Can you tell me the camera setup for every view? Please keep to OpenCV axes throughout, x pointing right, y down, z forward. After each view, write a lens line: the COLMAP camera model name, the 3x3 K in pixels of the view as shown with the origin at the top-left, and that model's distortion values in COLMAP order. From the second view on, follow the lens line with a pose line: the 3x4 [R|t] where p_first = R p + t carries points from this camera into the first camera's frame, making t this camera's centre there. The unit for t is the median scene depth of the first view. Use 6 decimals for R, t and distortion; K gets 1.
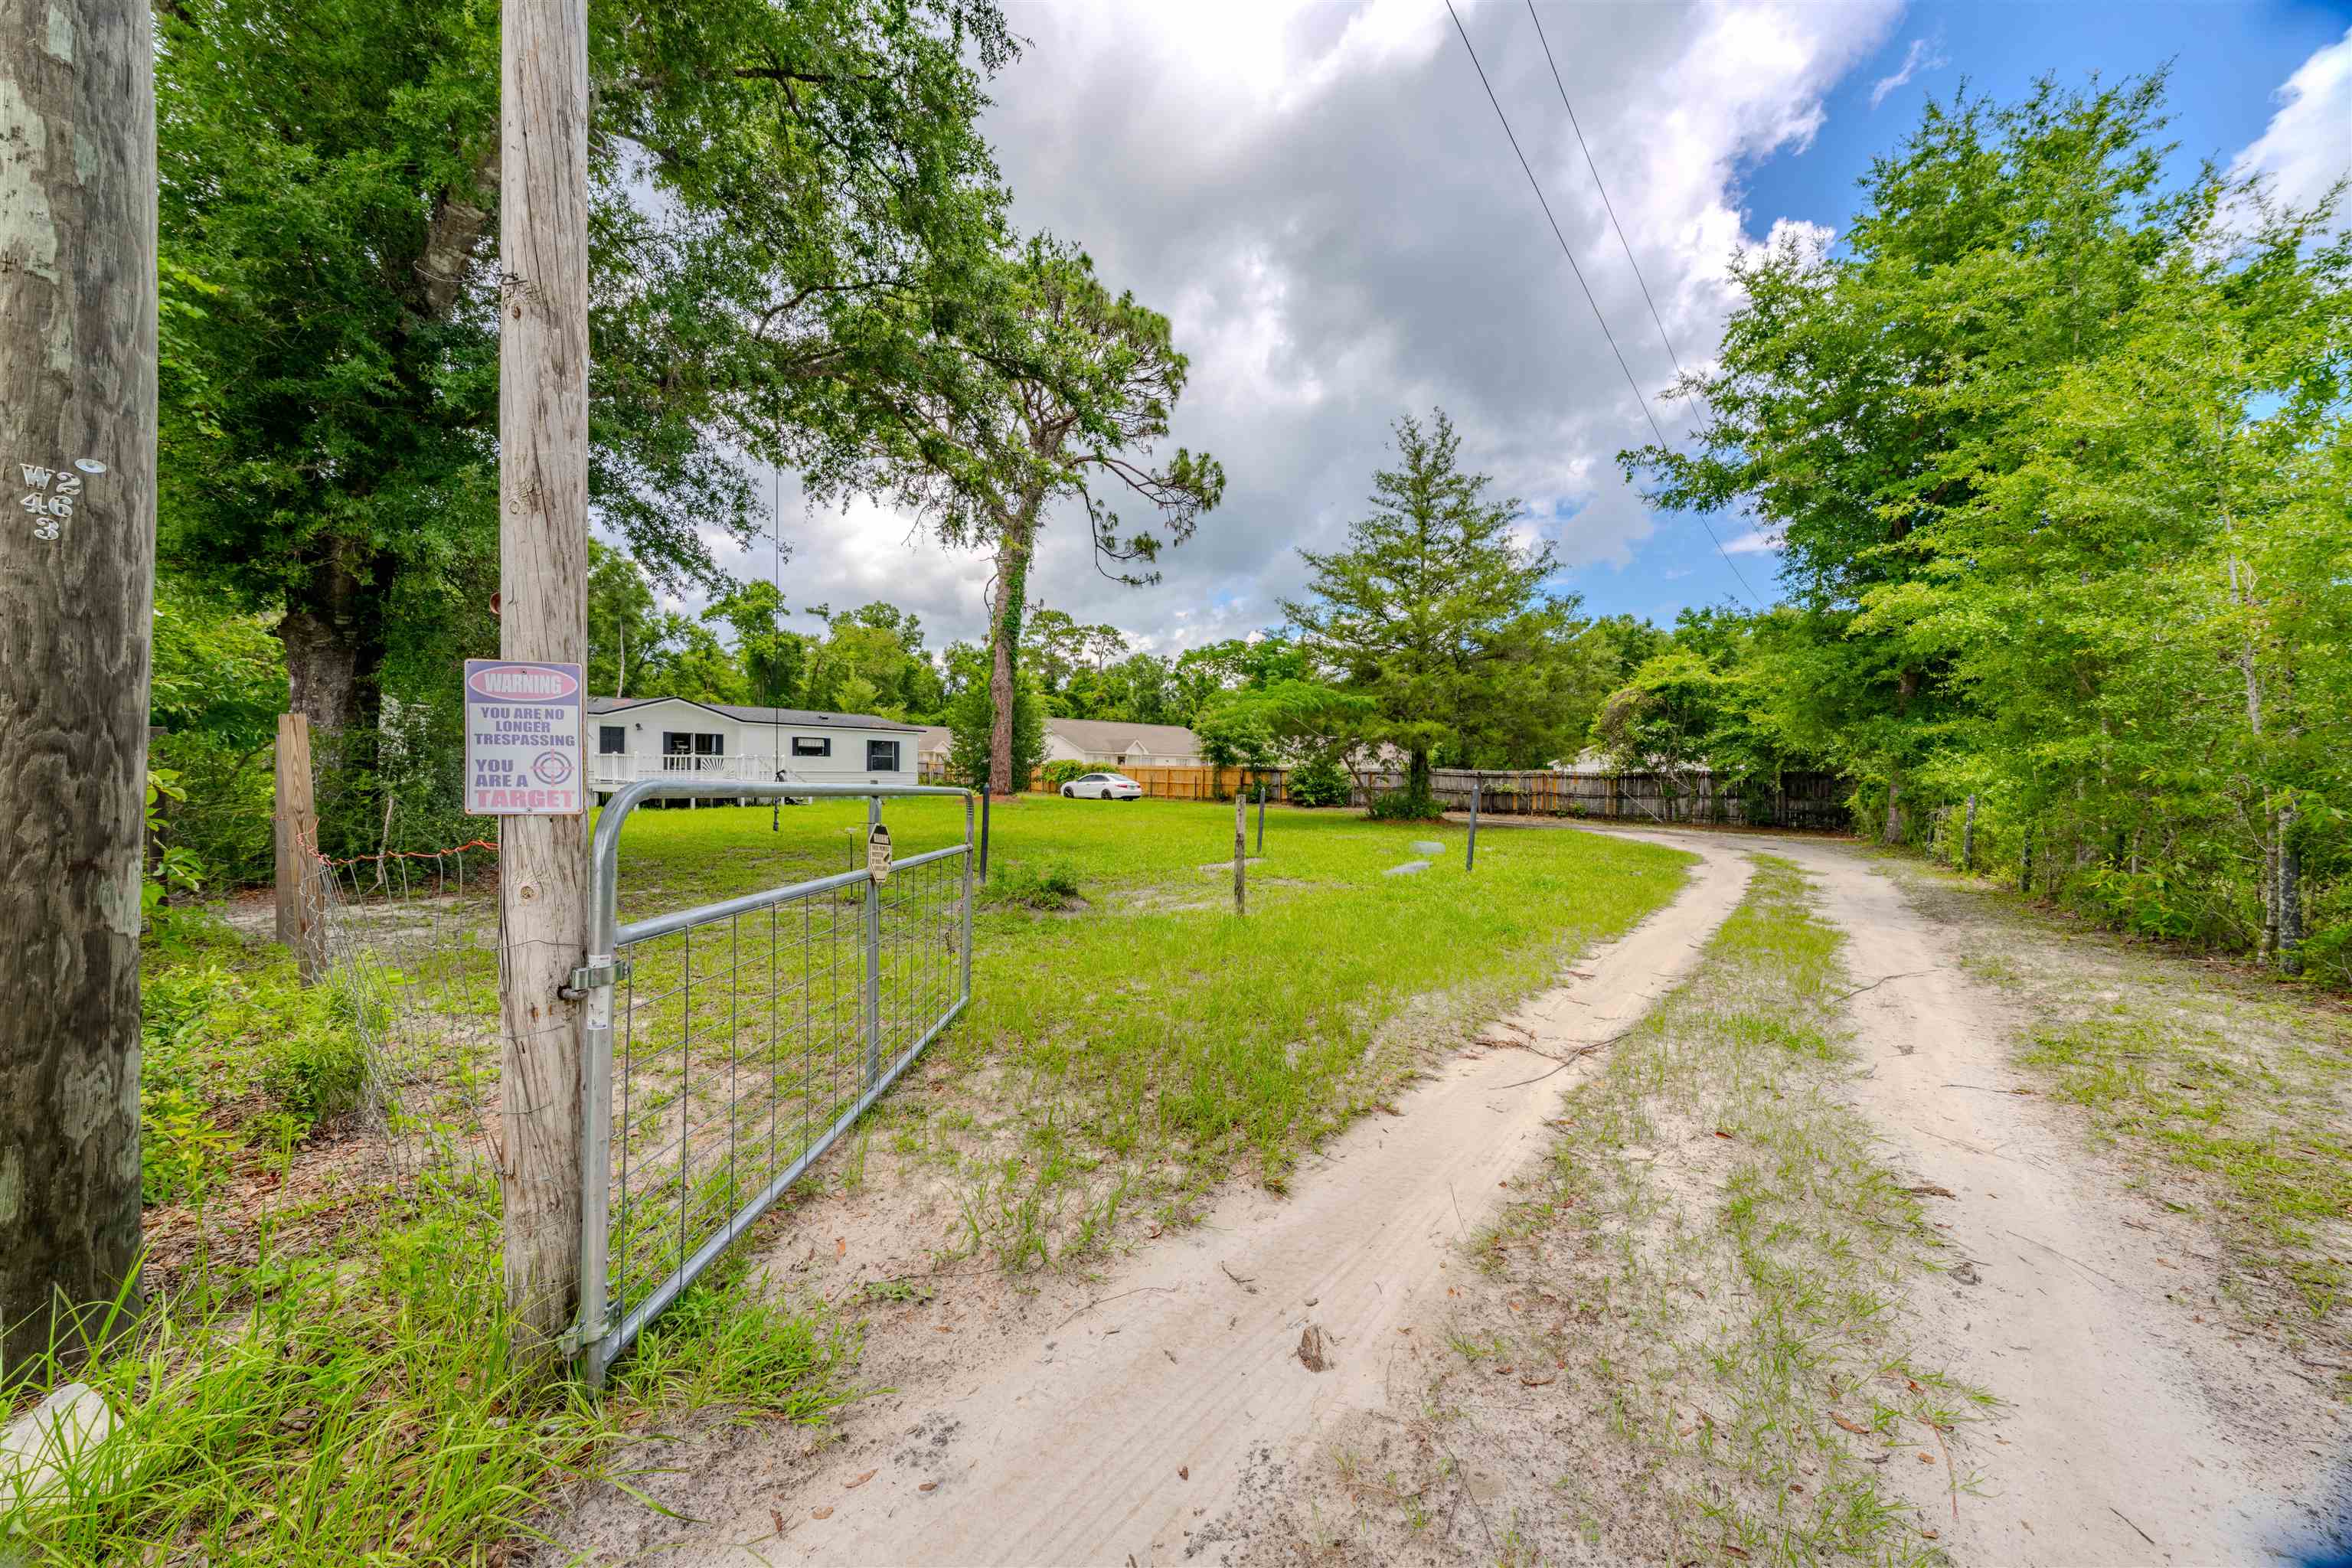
lens RADIAL K [[807.5, 0, 1176.0], [0, 807.5, 784.0], [0, 0, 1]] dist [0.000104, 0.000071]
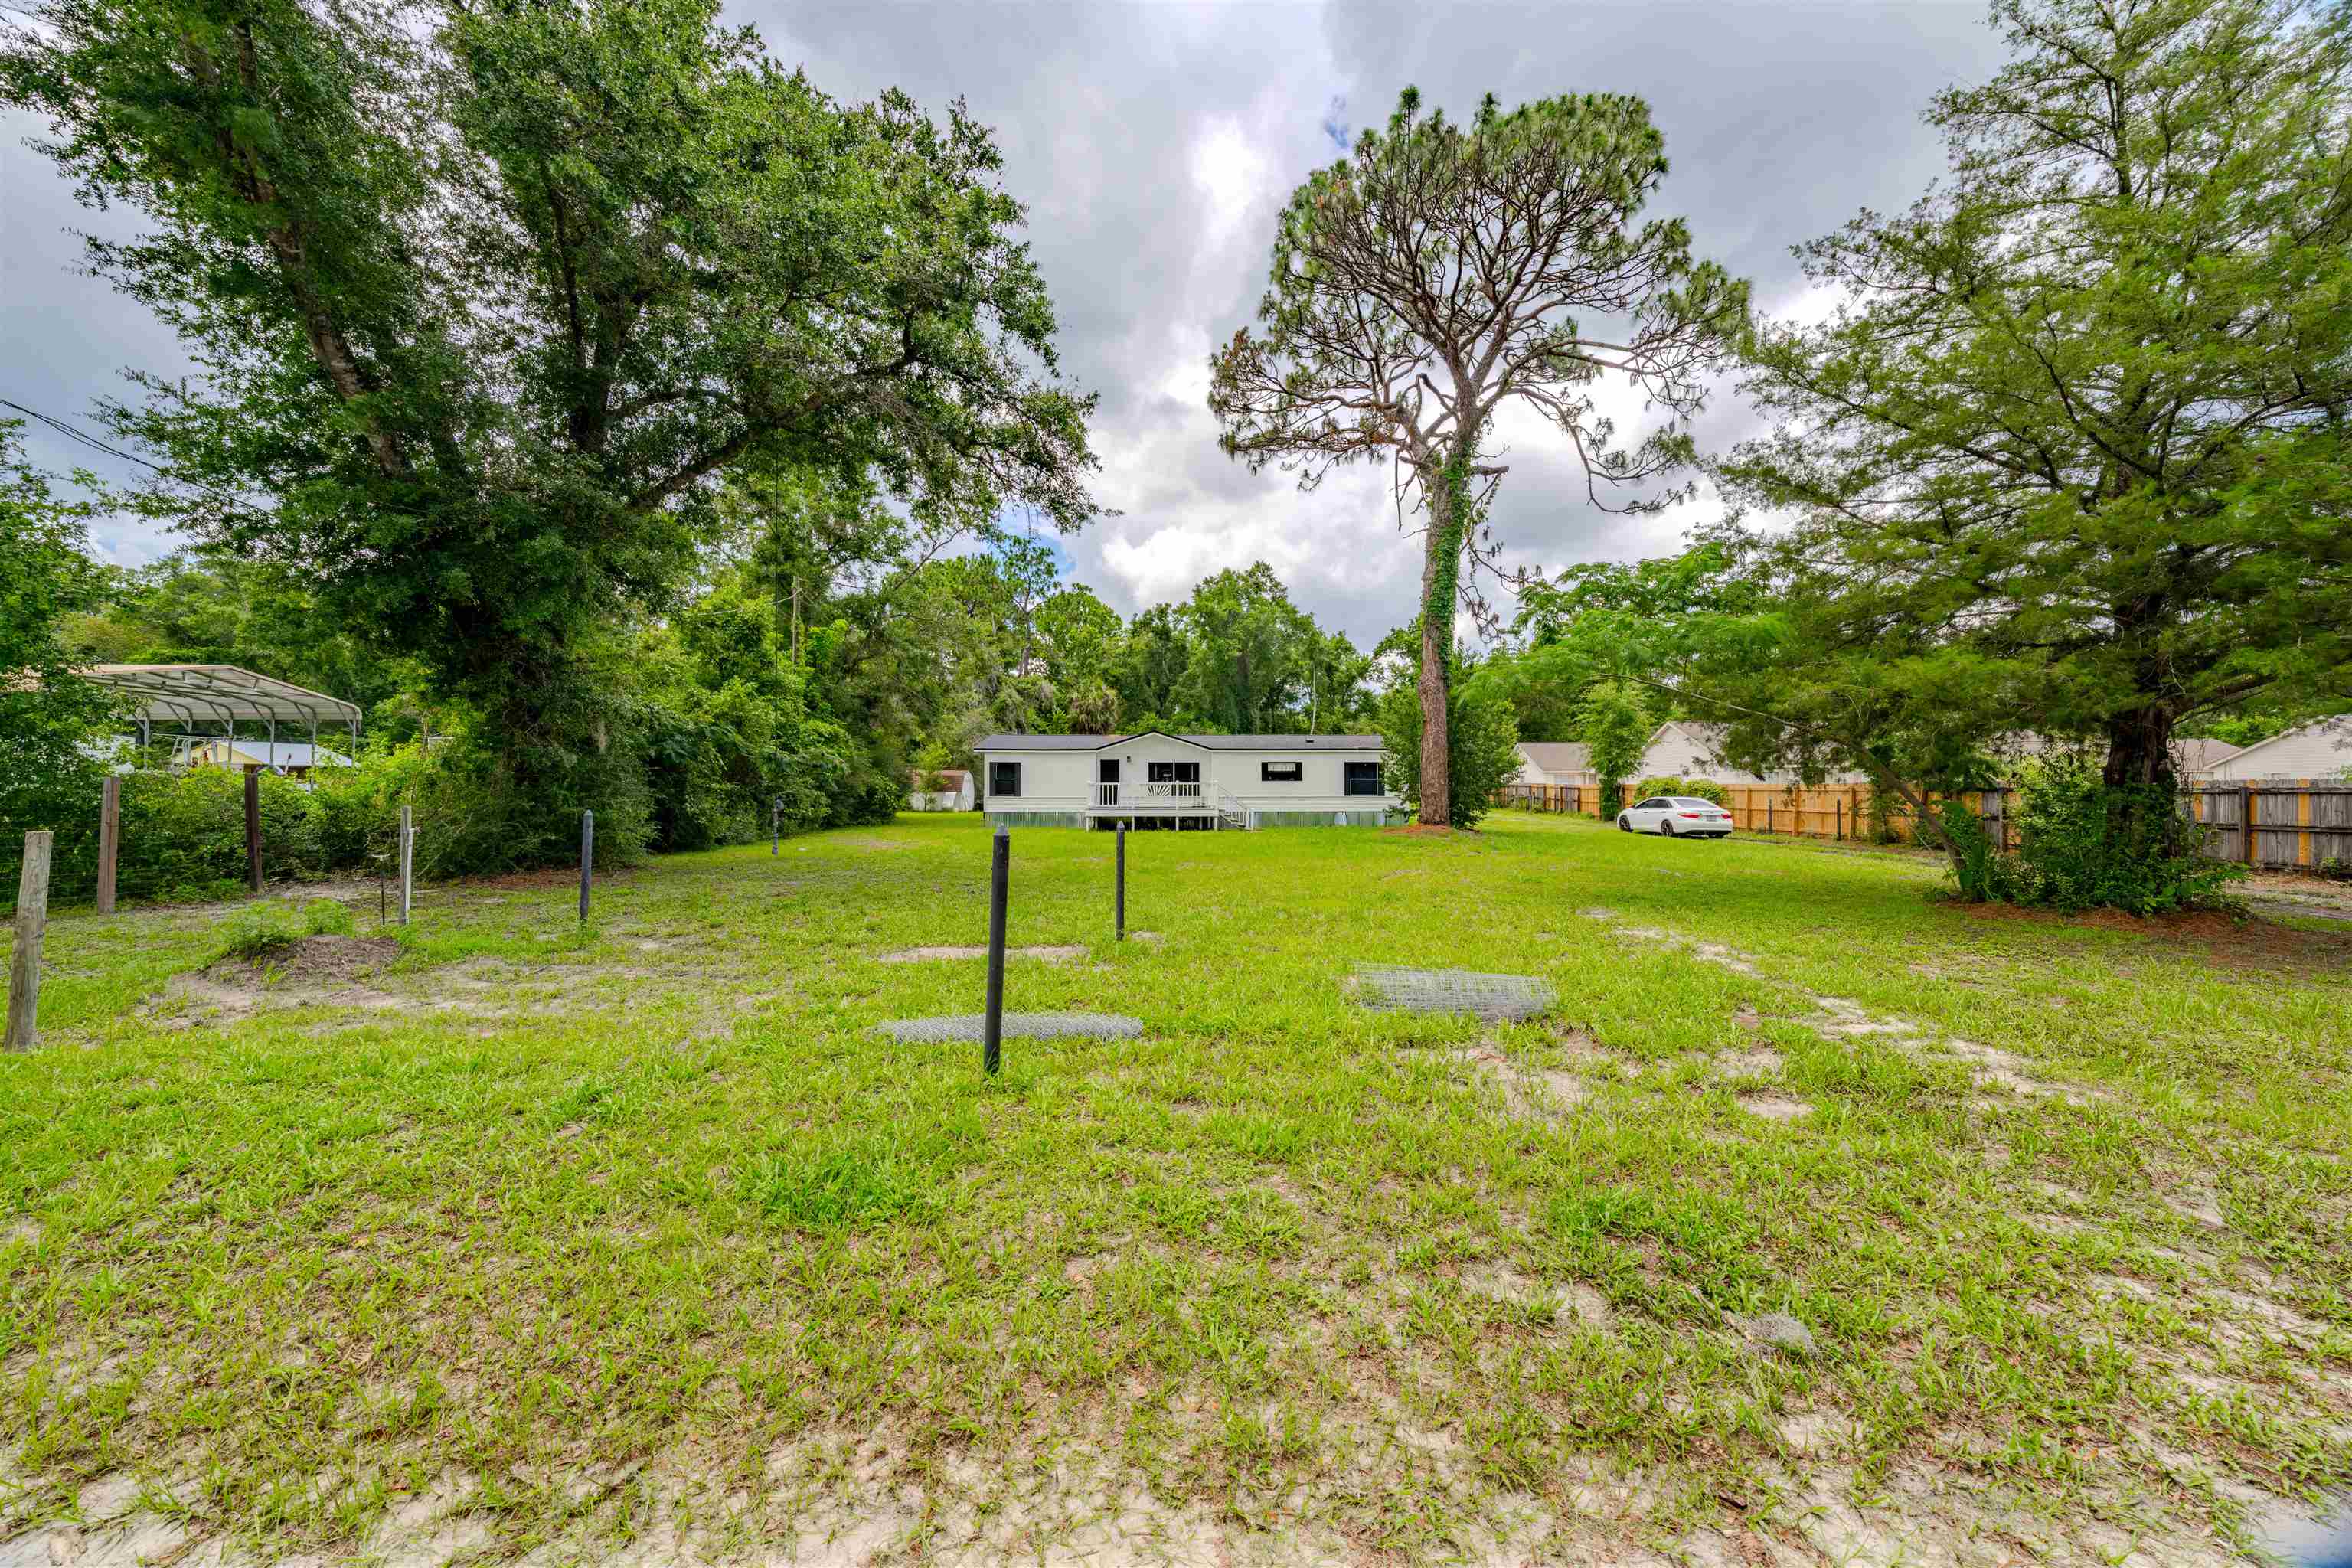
lens RADIAL K [[807.5, 0, 1176.0], [0, 807.5, 784.0], [0, 0, 1]] dist [0.000104, 0.000071]
pose [[0.566604, -0.019745, -0.823754, 0.288619], [-0.006716, 0.999569, -0.028579, -0.001783], [0.823963, 0.021725, 0.566227, 0.336919]]
